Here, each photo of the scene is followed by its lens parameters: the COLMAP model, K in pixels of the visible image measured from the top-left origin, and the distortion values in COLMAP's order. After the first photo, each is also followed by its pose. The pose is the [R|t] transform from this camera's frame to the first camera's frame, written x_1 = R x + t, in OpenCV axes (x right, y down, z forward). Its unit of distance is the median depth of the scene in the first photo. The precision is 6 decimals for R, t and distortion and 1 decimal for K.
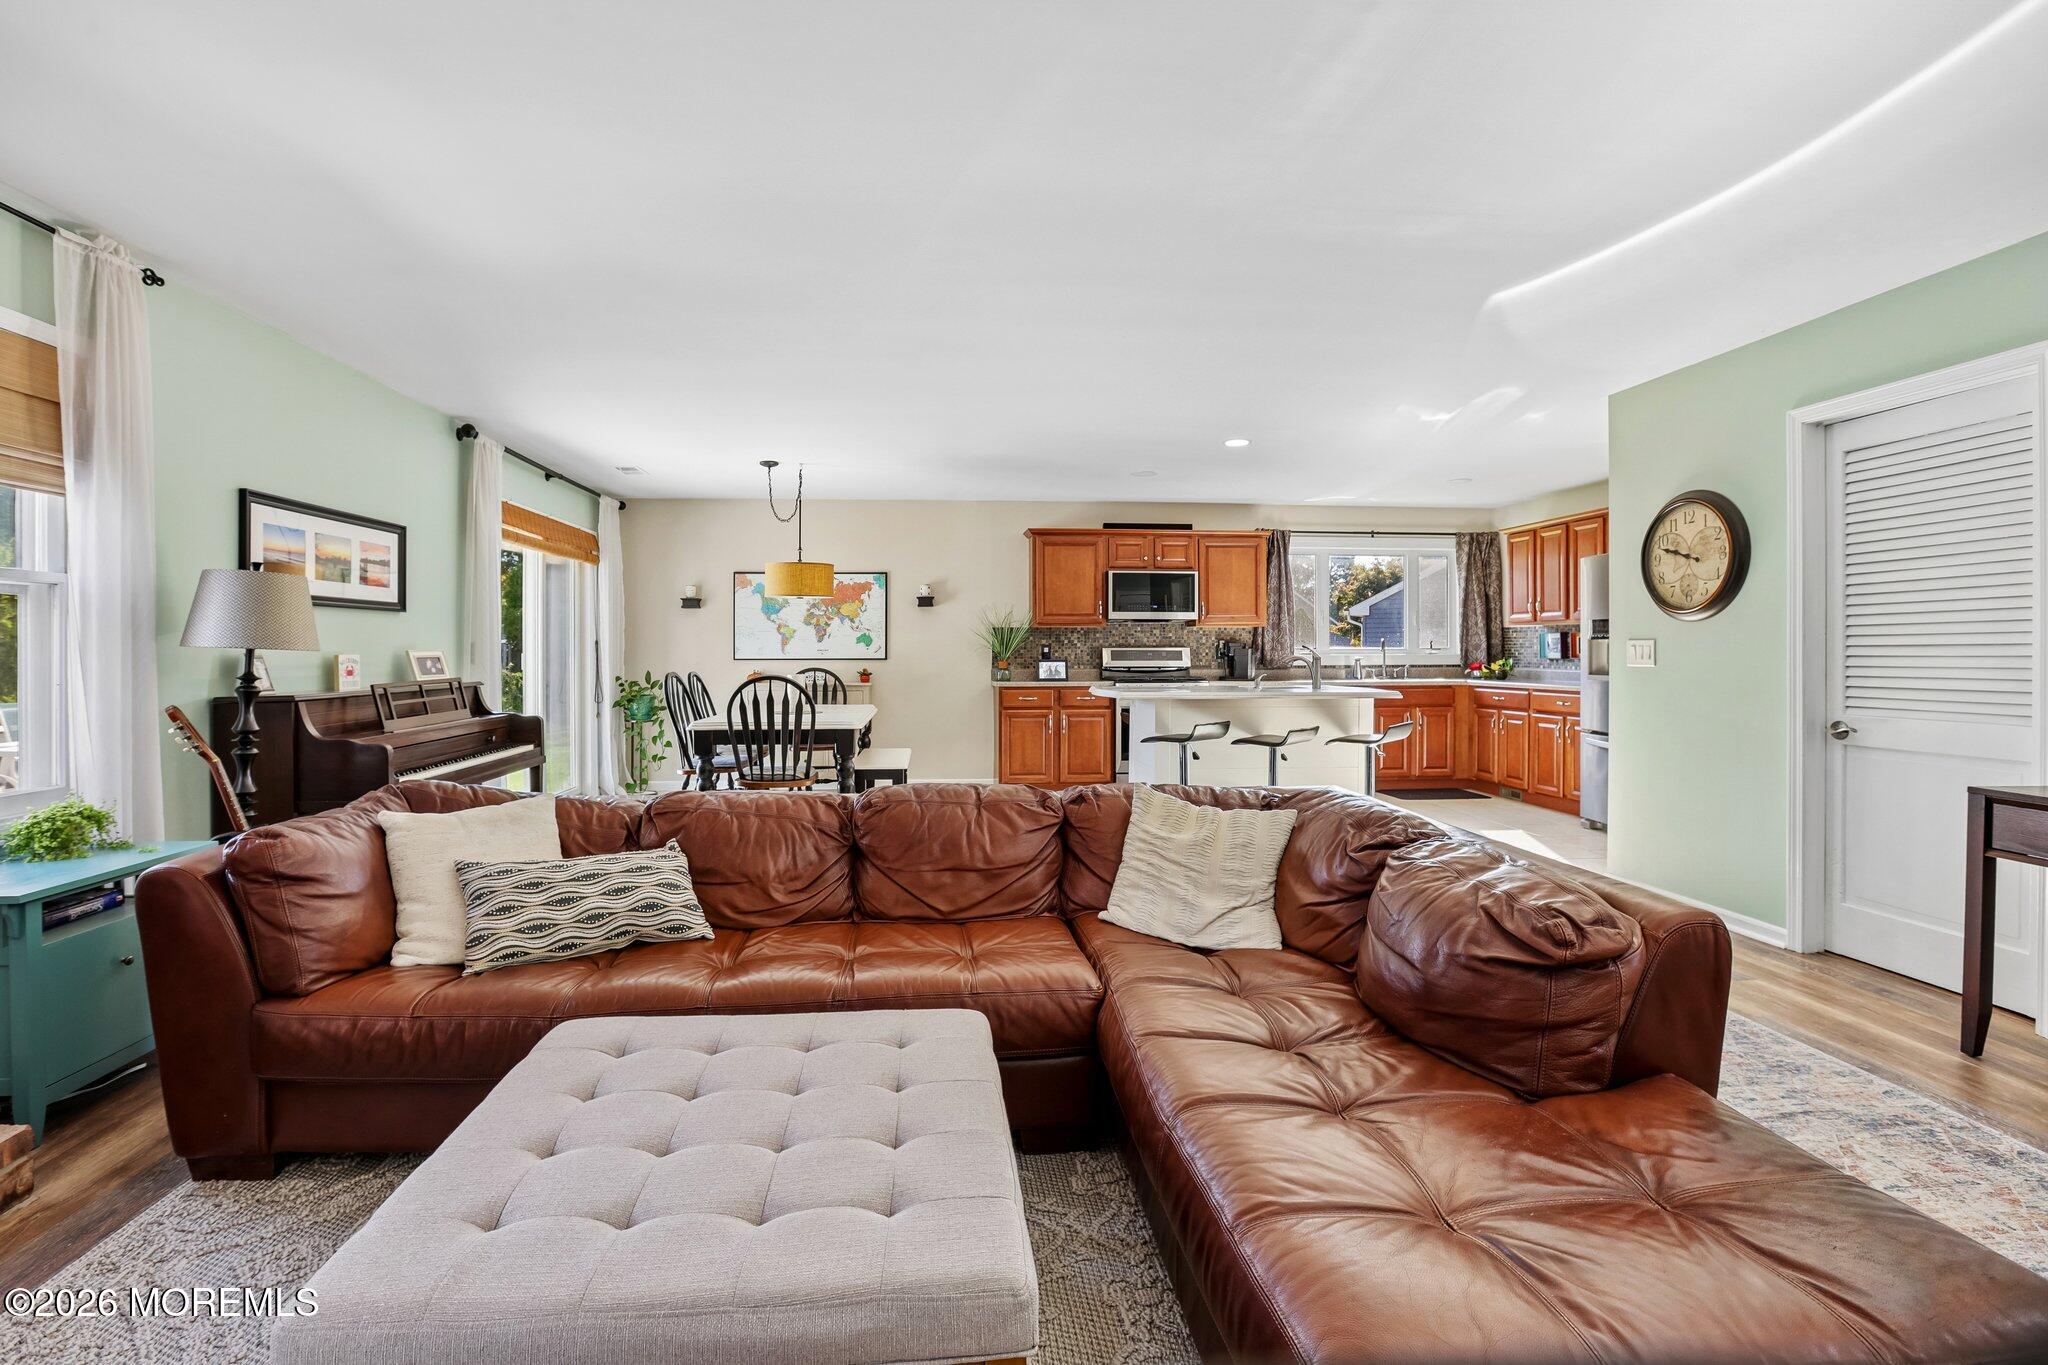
lens RADIAL K [[930.9, 0, 993.0], [0, 930.9, 654.6], [0, 0, 1]] dist [-0.066414, 0.024360]
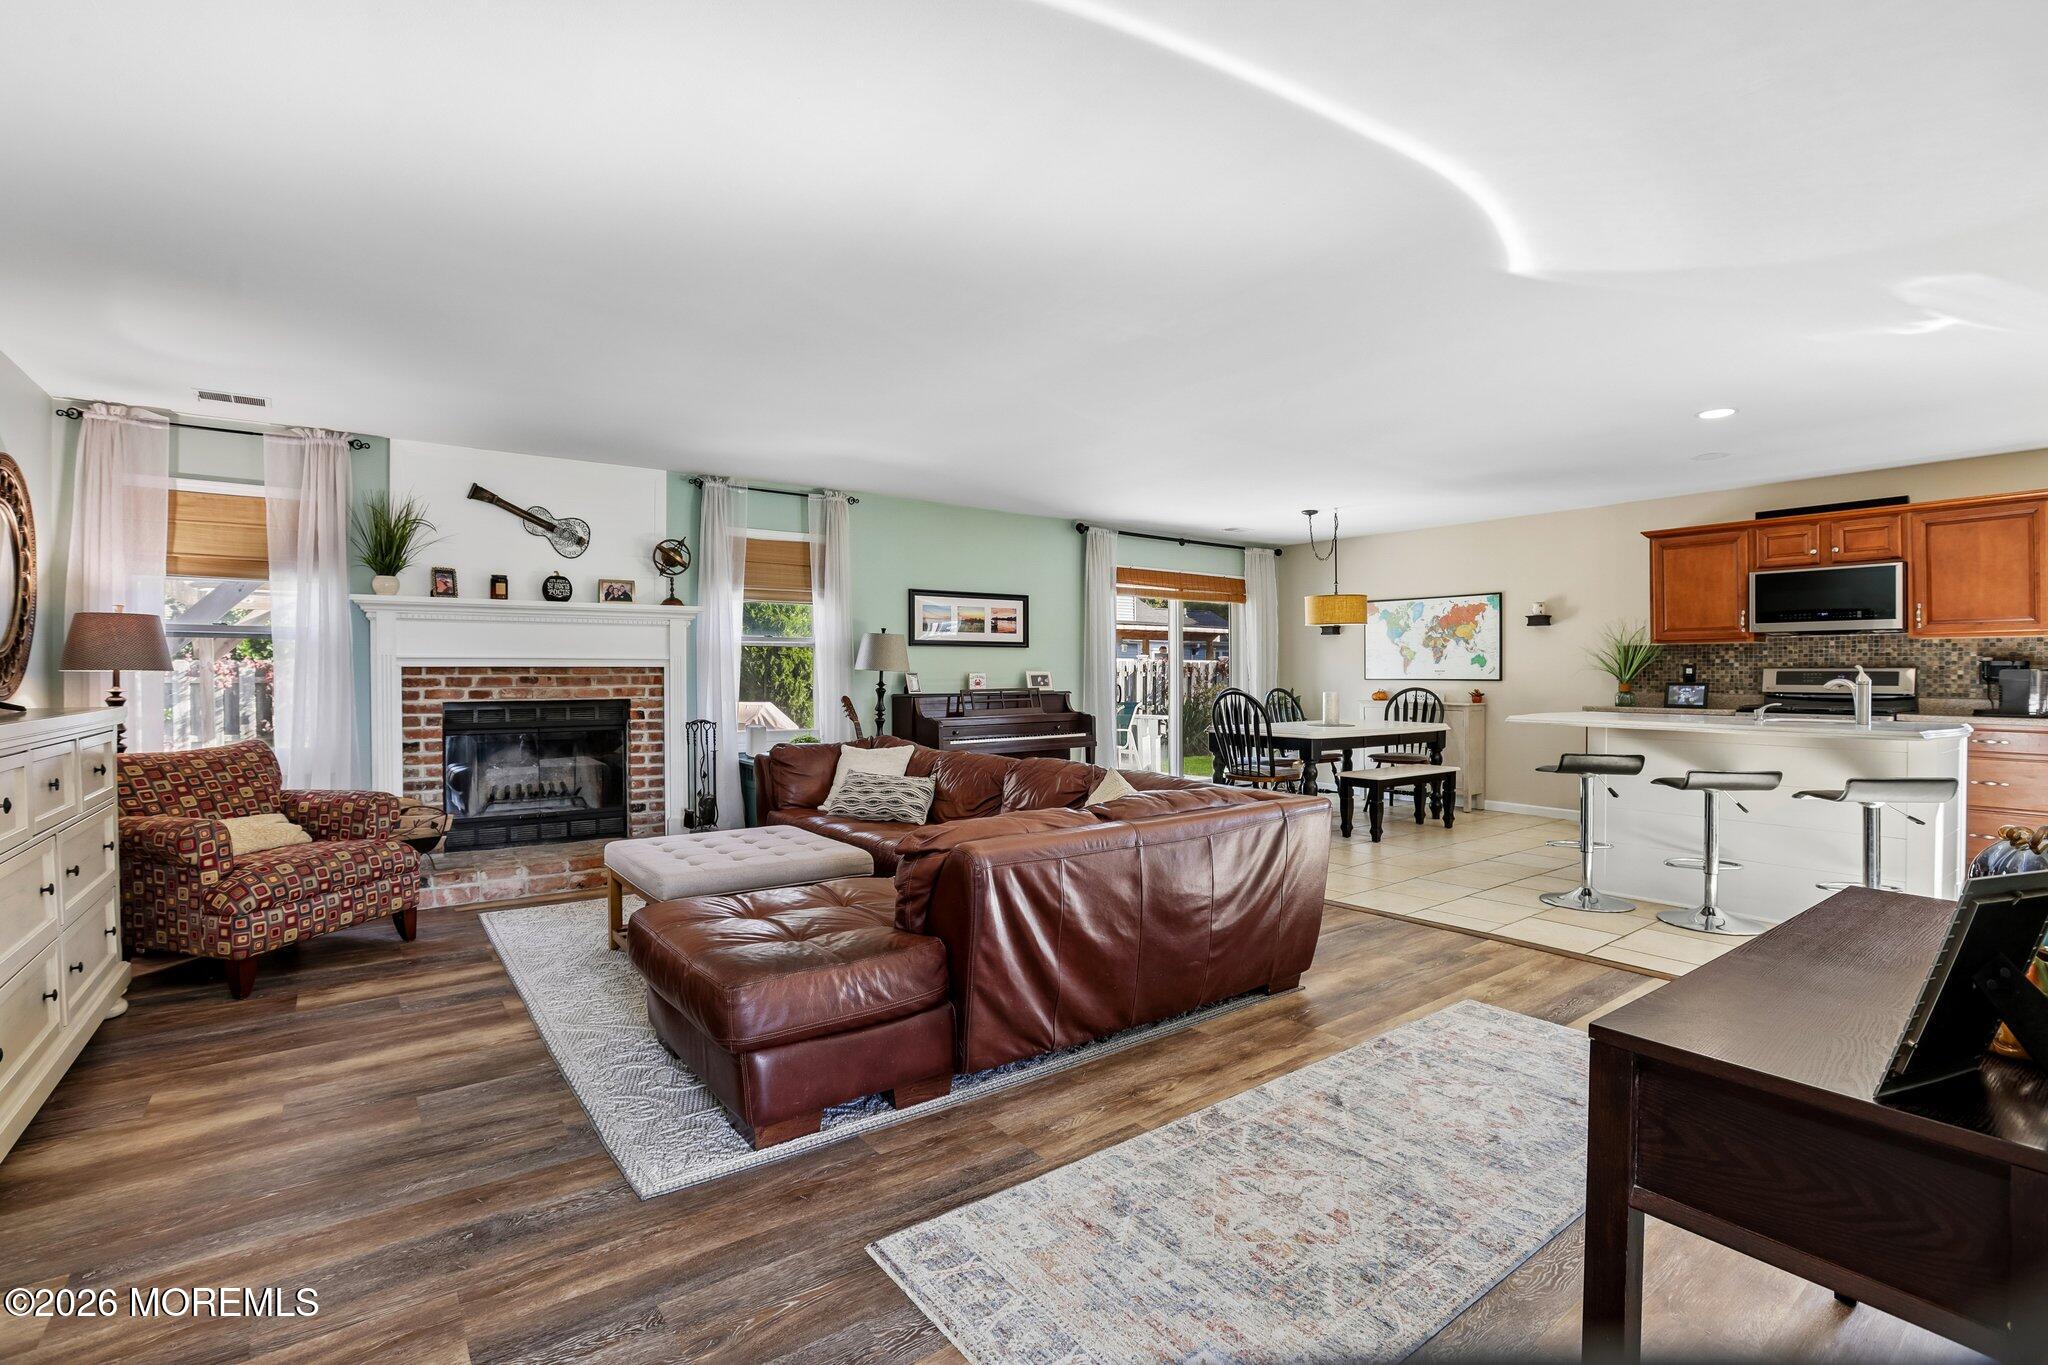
lens RADIAL K [[929.6, 0, 1007.1], [0, 929.6, 676.0], [0, 0, 1]] dist [-0.056162, 0.019467]
pose [[0.525534, 0.005257, -0.850756, 0.442039], [-0.004320, 0.999985, 0.003510, -0.000755], [0.850762, 0.001831, 0.525548, 0.047592]]
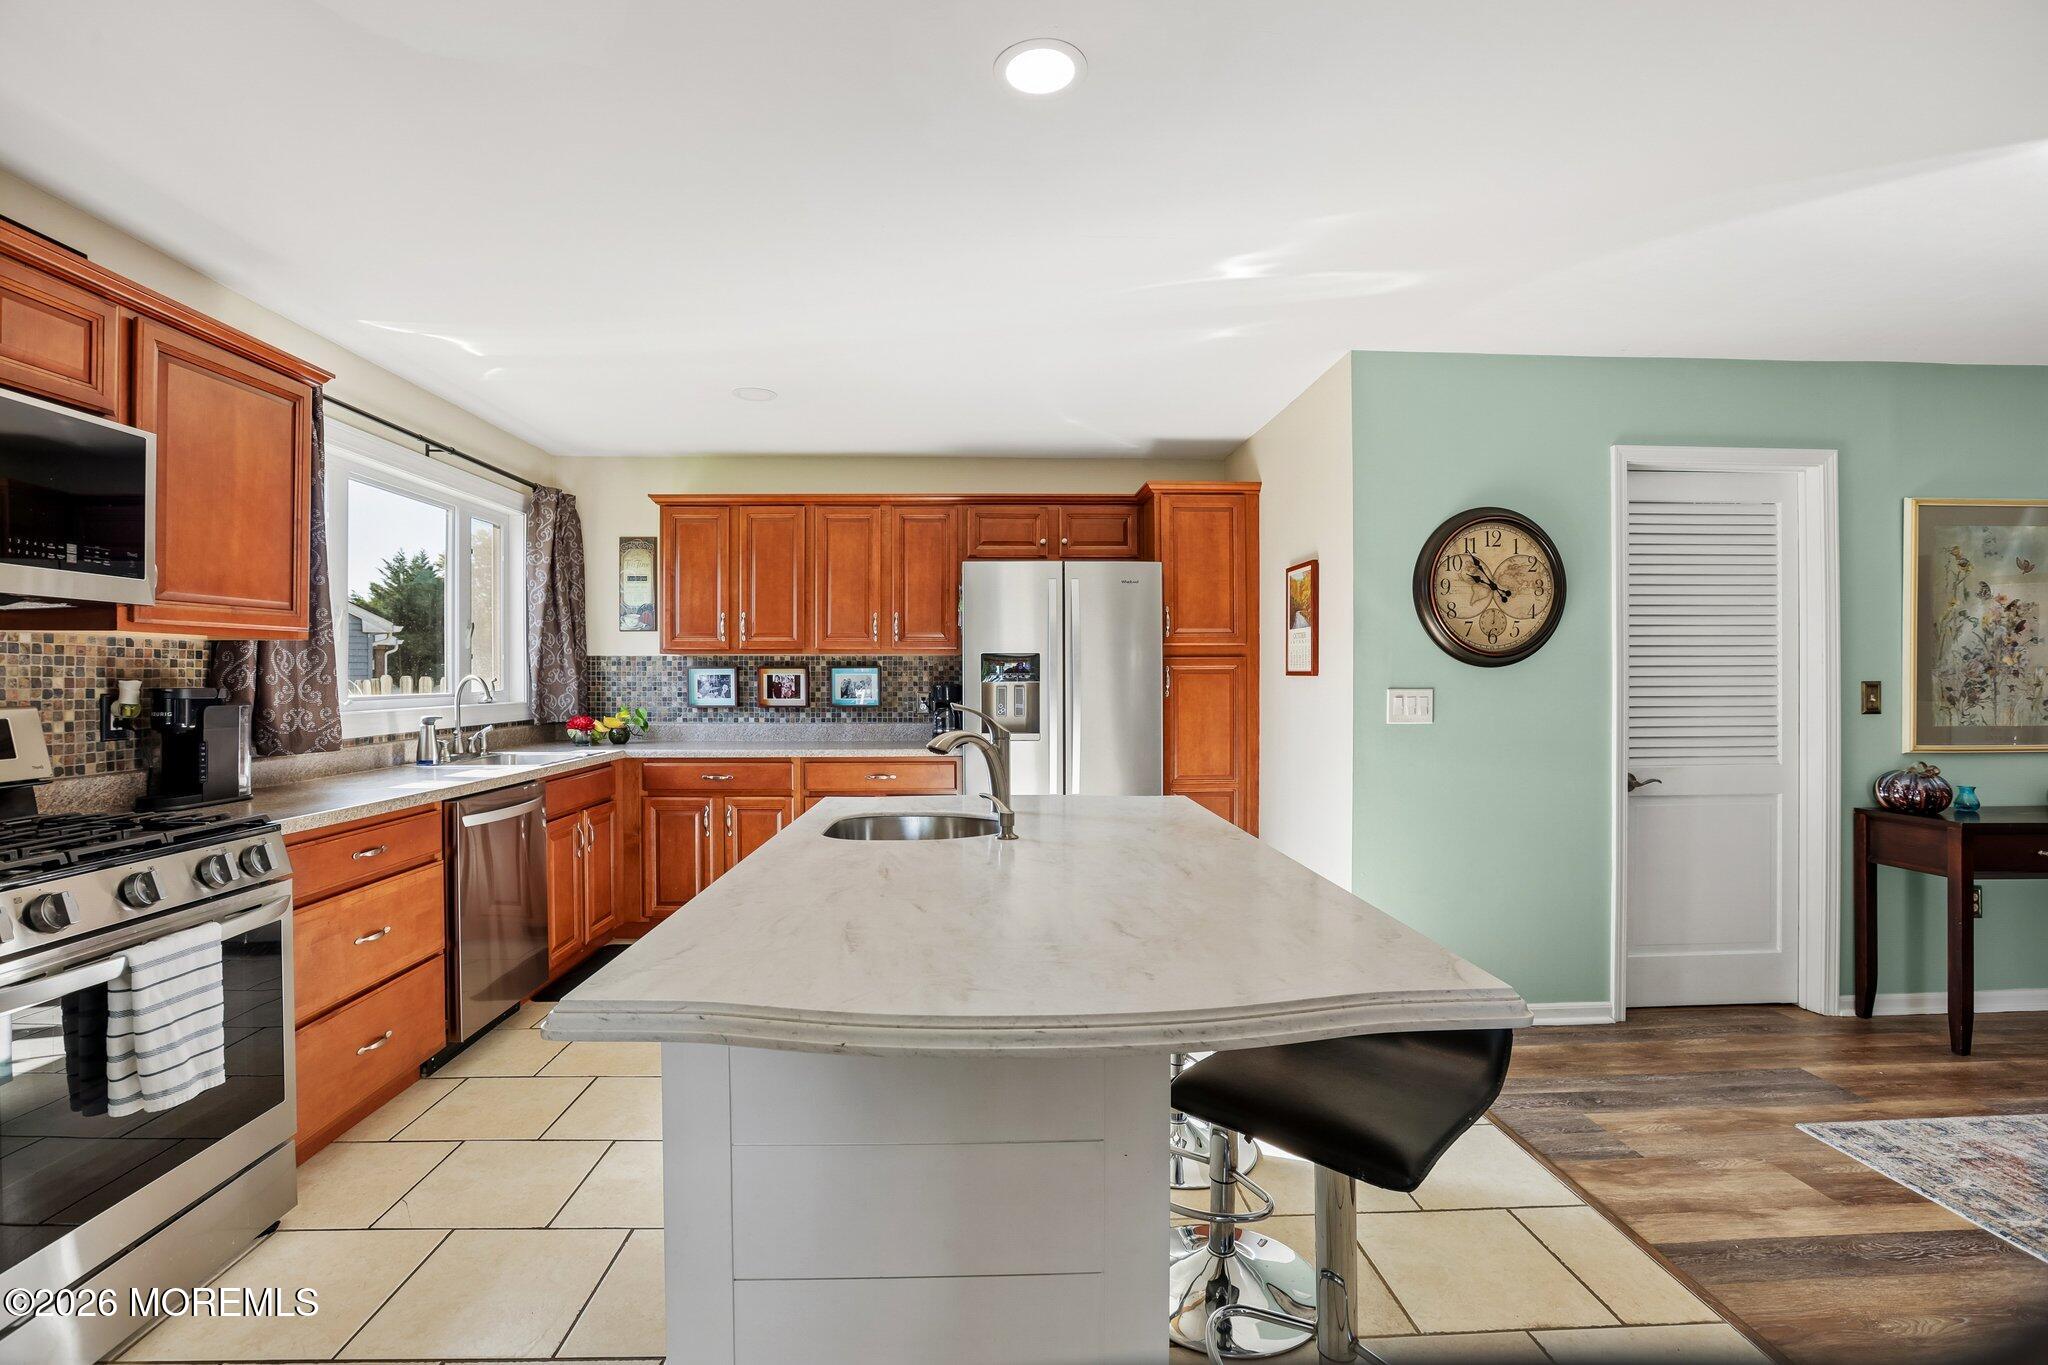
lens RADIAL K [[929.6, 0, 1007.1], [0, 929.6, 676.0], [0, 0, 1]] dist [-0.056162, 0.019467]
pose [[0.044962, 0.000120, 0.998989, -0.036428], [0.004556, 0.999990, -0.000325, -0.015839], [-0.998978, 0.004566, 0.044961, 0.725362]]
